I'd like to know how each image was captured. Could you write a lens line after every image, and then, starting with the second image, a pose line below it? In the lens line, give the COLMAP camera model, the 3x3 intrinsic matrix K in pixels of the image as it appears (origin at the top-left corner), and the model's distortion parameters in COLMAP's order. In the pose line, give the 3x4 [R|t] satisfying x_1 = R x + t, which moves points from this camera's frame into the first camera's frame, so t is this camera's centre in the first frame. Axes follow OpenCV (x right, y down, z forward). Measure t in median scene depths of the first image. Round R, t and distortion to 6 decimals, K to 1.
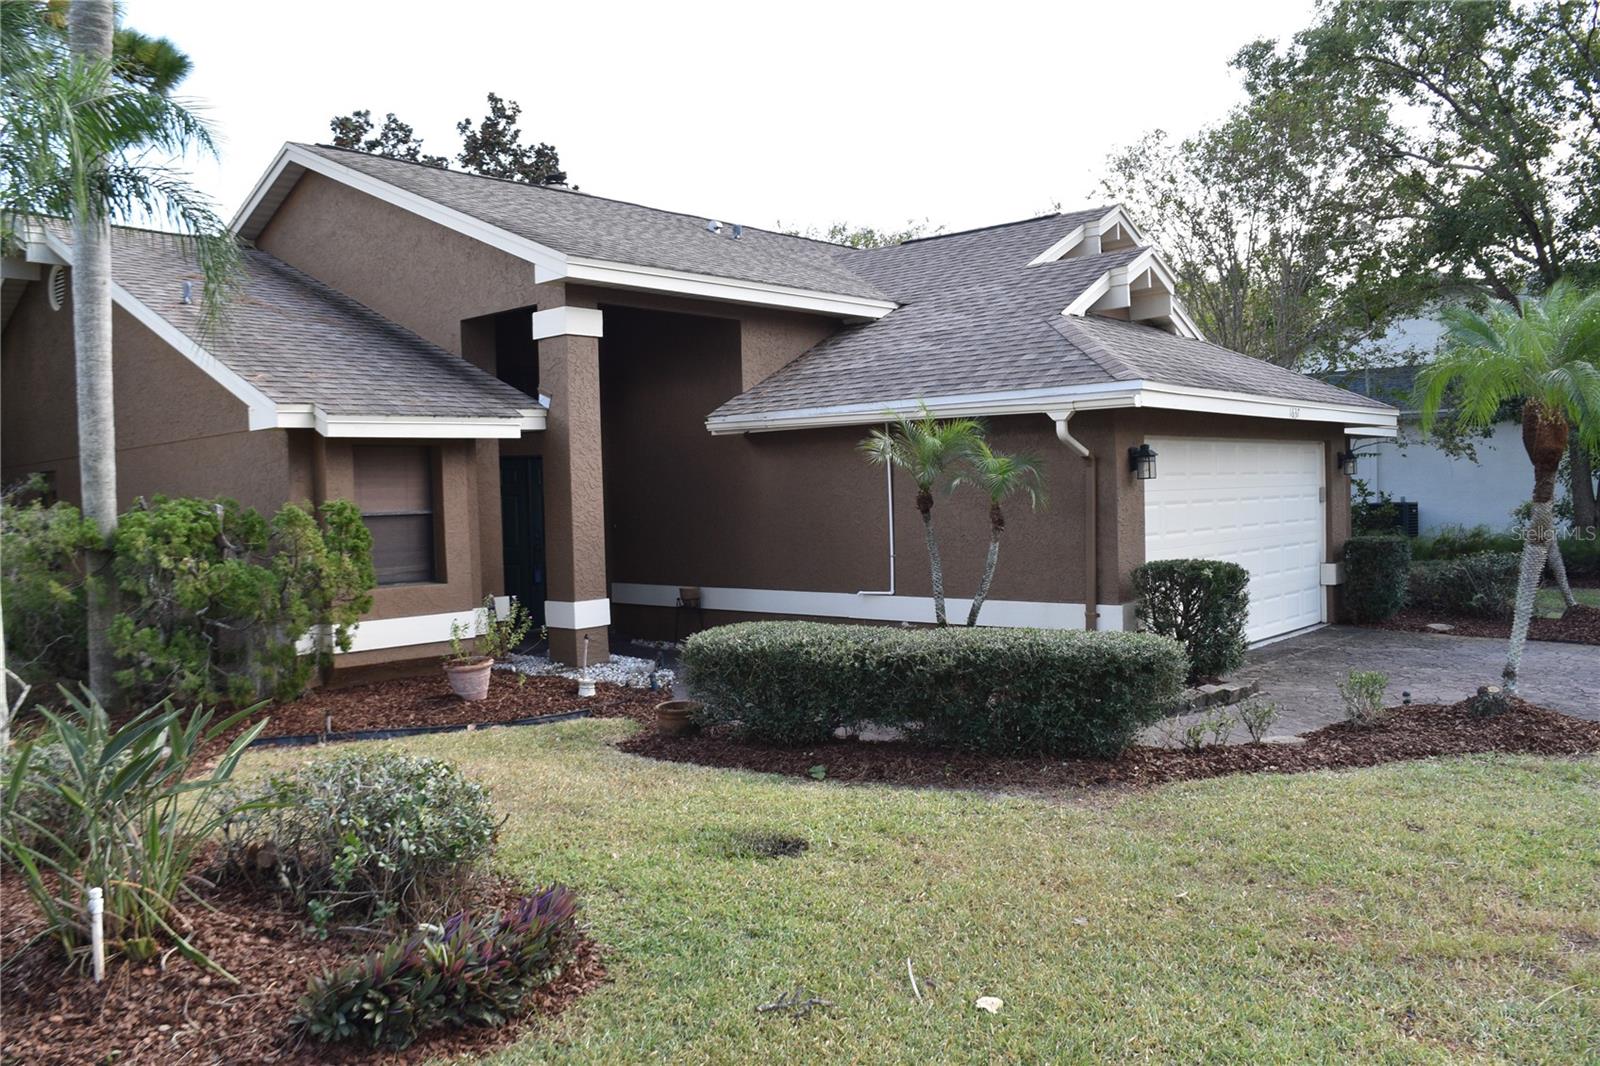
lens RADIAL K [[1251.7, 0, 781.8], [0, 1251.7, 552.1], [0, 0, 1]] dist [-0.097800, 0.020870]
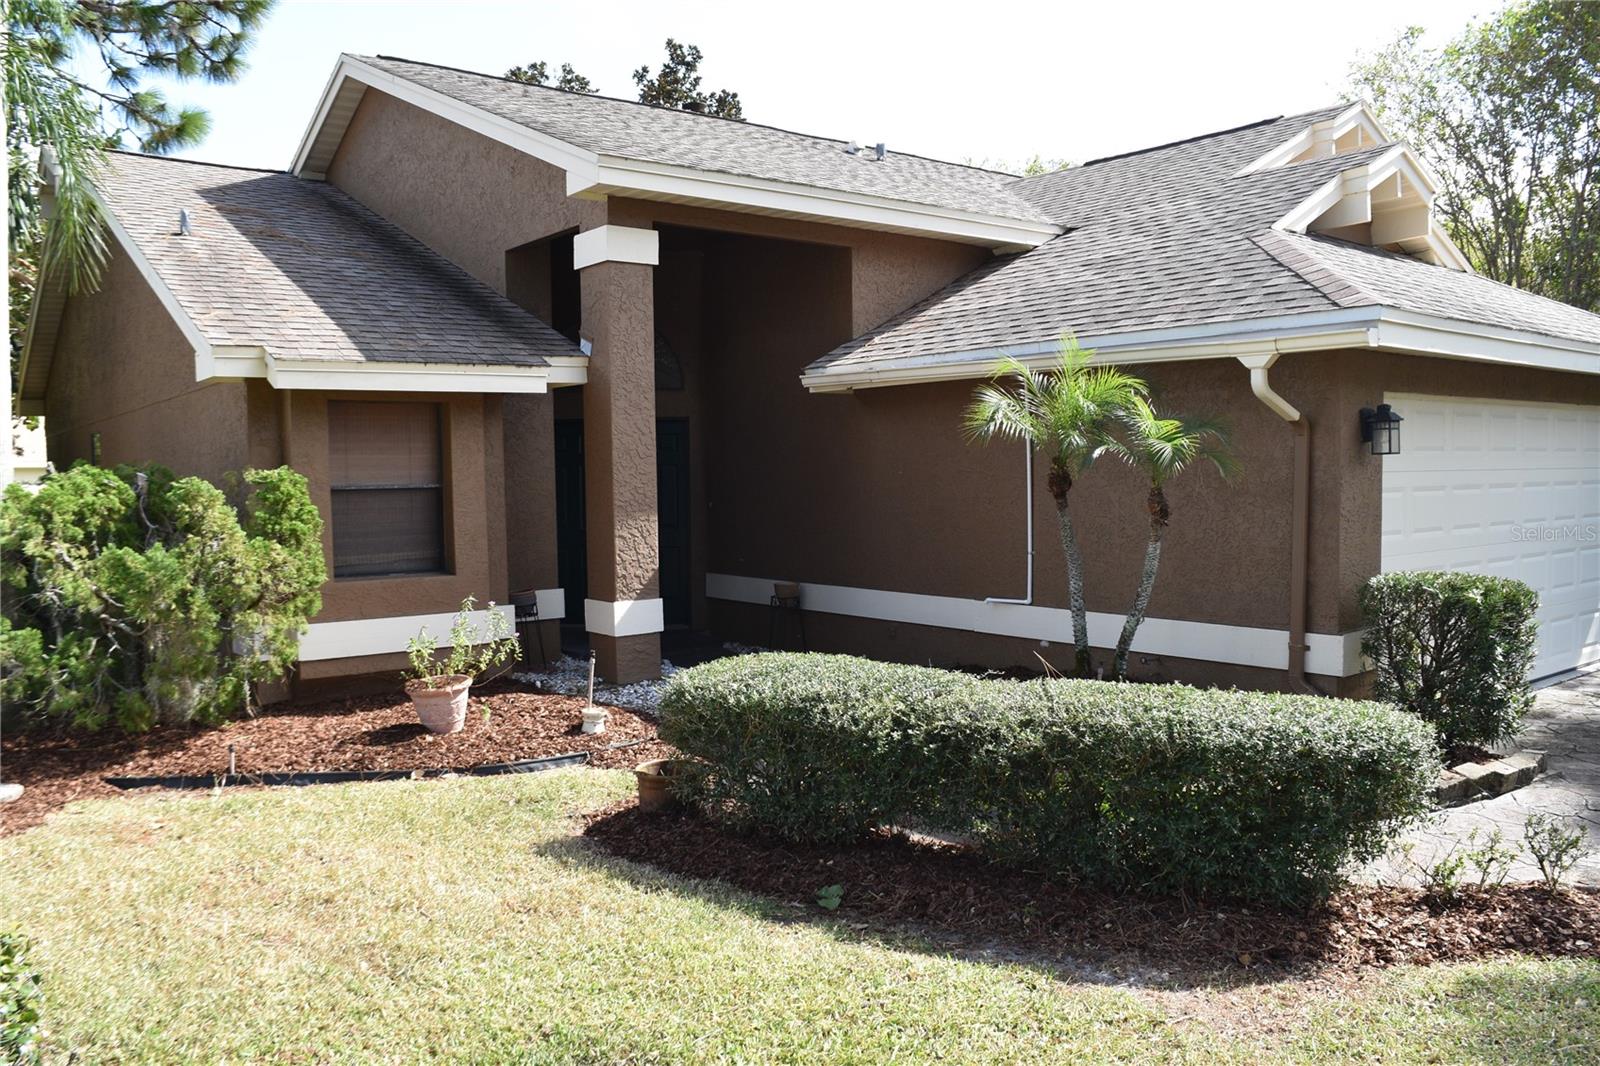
lens RADIAL K [[1251.7, 0, 781.8], [0, 1251.7, 552.1], [0, 0, 1]] dist [-0.097800, 0.020870]
pose [[0.983721, 0.024634, -0.178009, 0.076488], [-0.020769, 0.999507, 0.023544, -0.012122], [0.178501, -0.019464, 0.983747, 0.239636]]
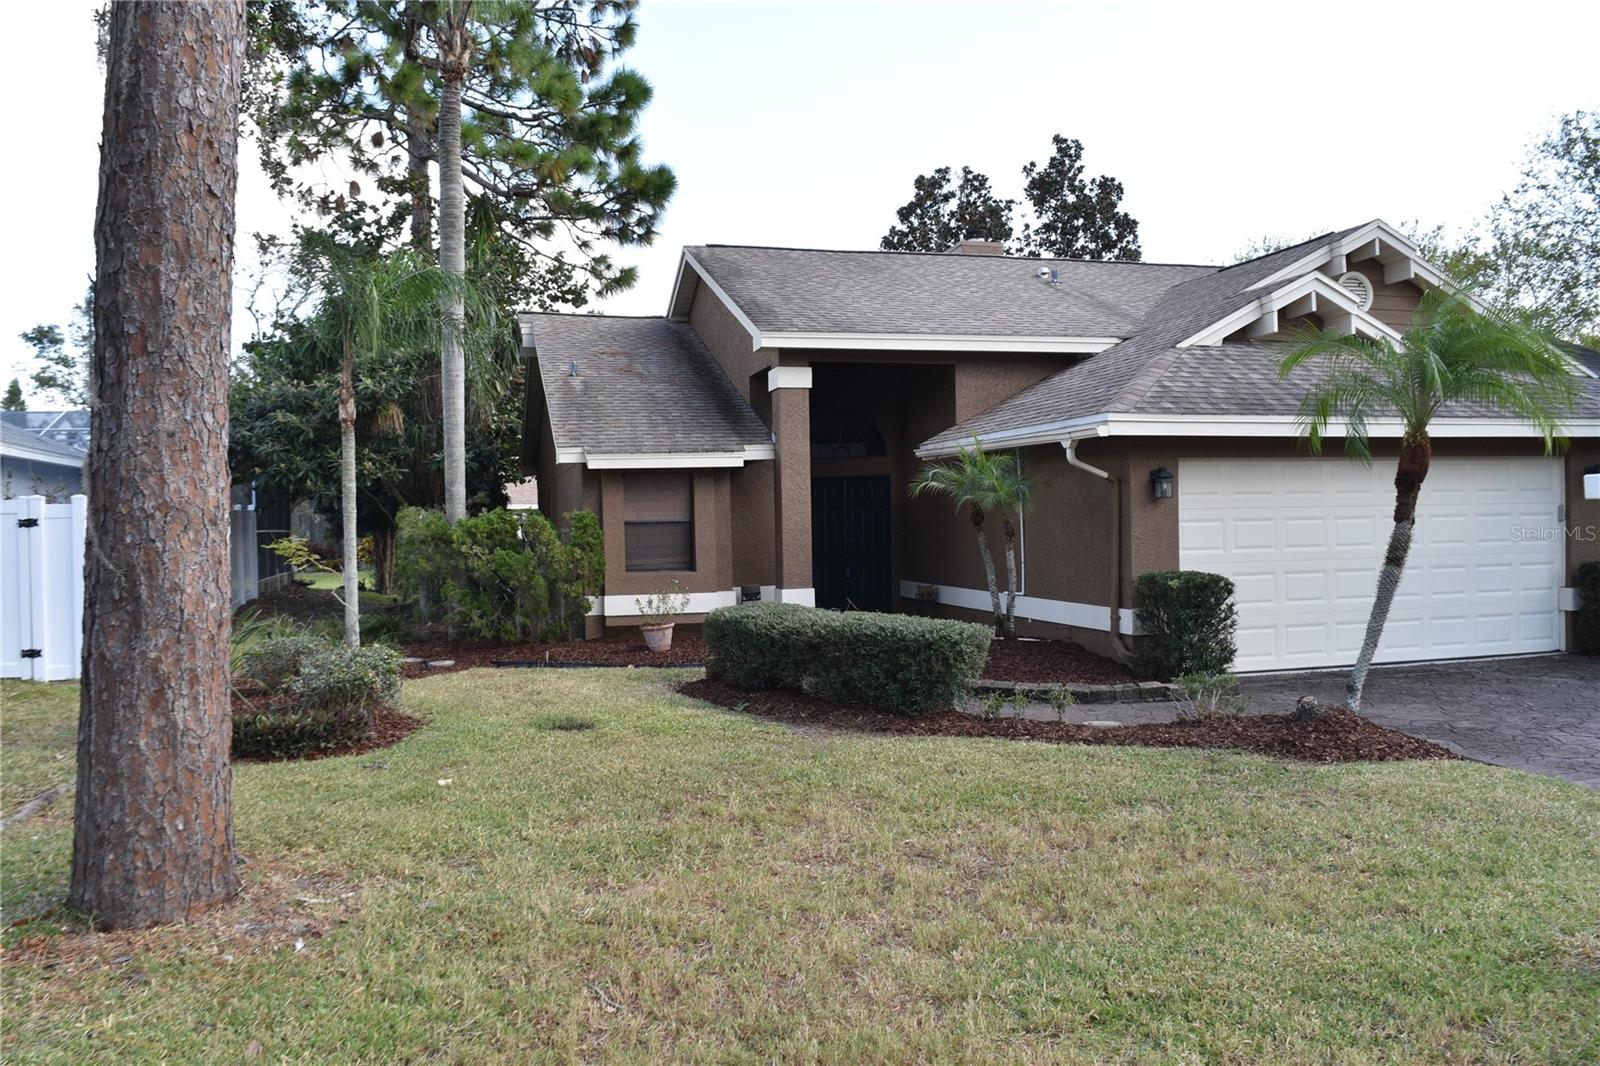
lens RADIAL K [[1268.5, 0, 800.0], [0, 1268.5, 533.0], [0, 0, 1]] dist [-0.084832, 0.016028]
pose [[0.833119, 0.016964, -0.552834, 0.584116], [-0.029627, 0.999463, -0.013978, -0.001449], [0.552300, 0.028024, 0.833174, -0.112036]]
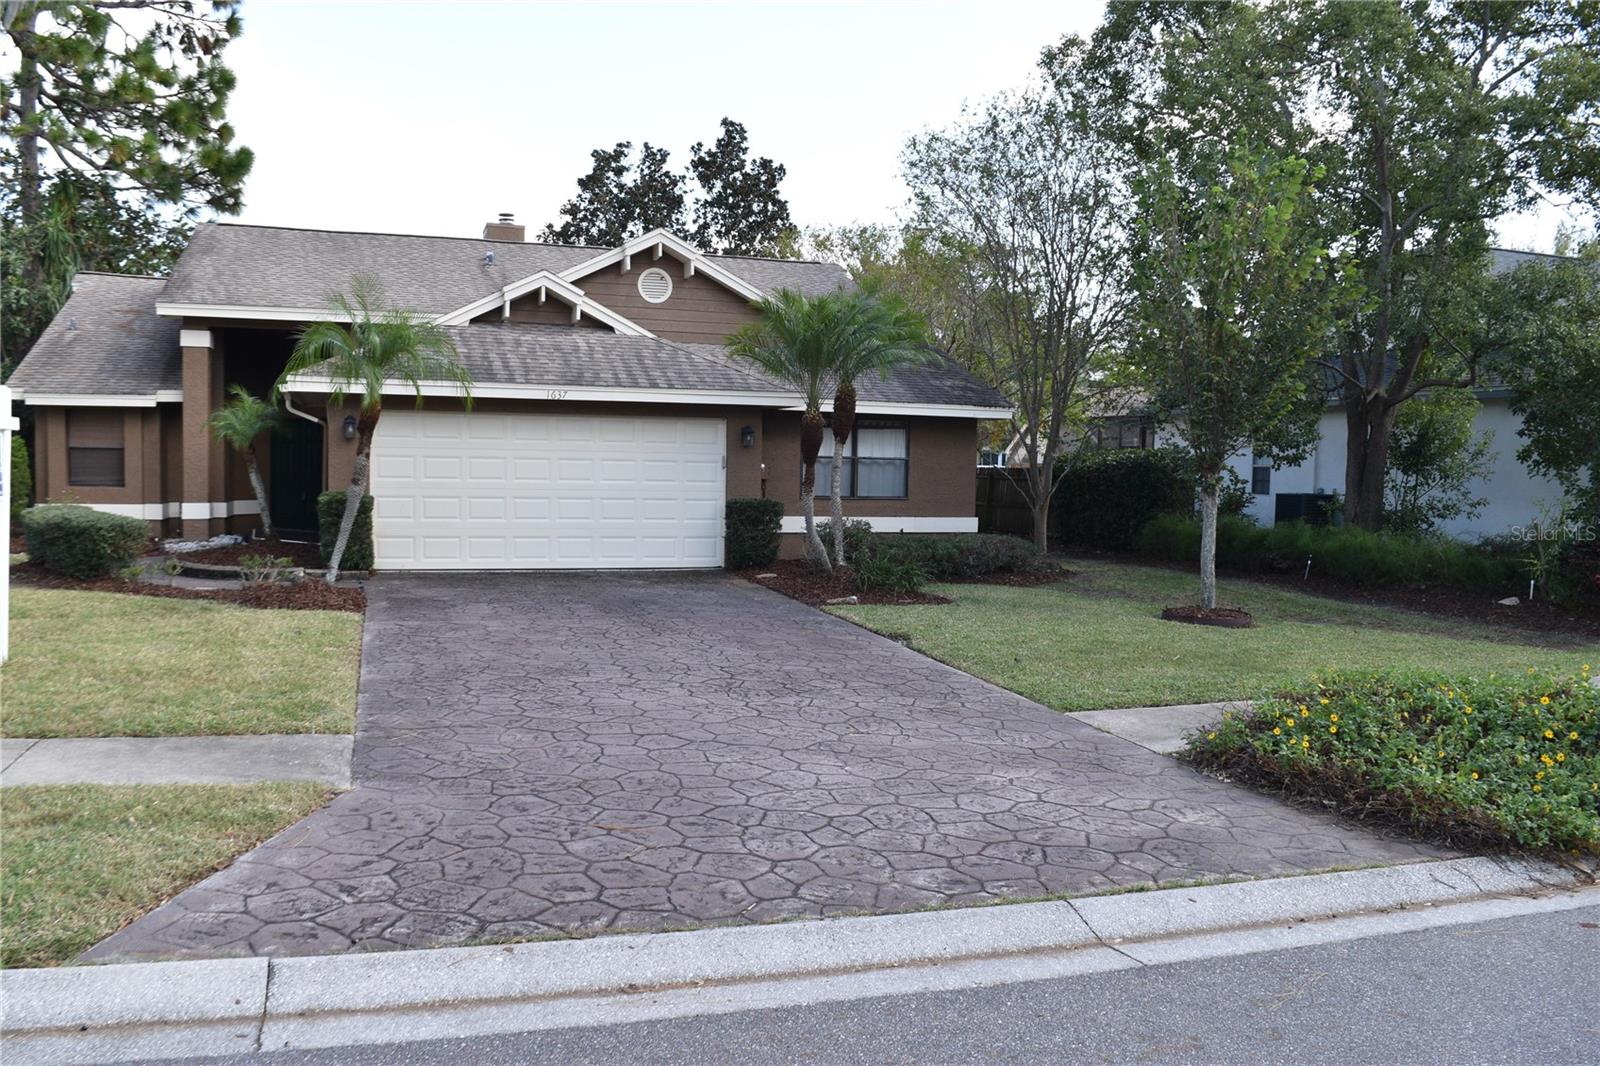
lens RADIAL K [[1281.6, 0, 800.0], [0, 1281.6, 533.0], [0, 0, 1]] dist [-0.064948, -0.003626]
pose [[0.866572, 0.066545, -0.494595, 1.401180], [-0.064900, 0.997681, 0.020523, -0.009500], [0.494813, 0.014314, 0.868881, -0.081034]]
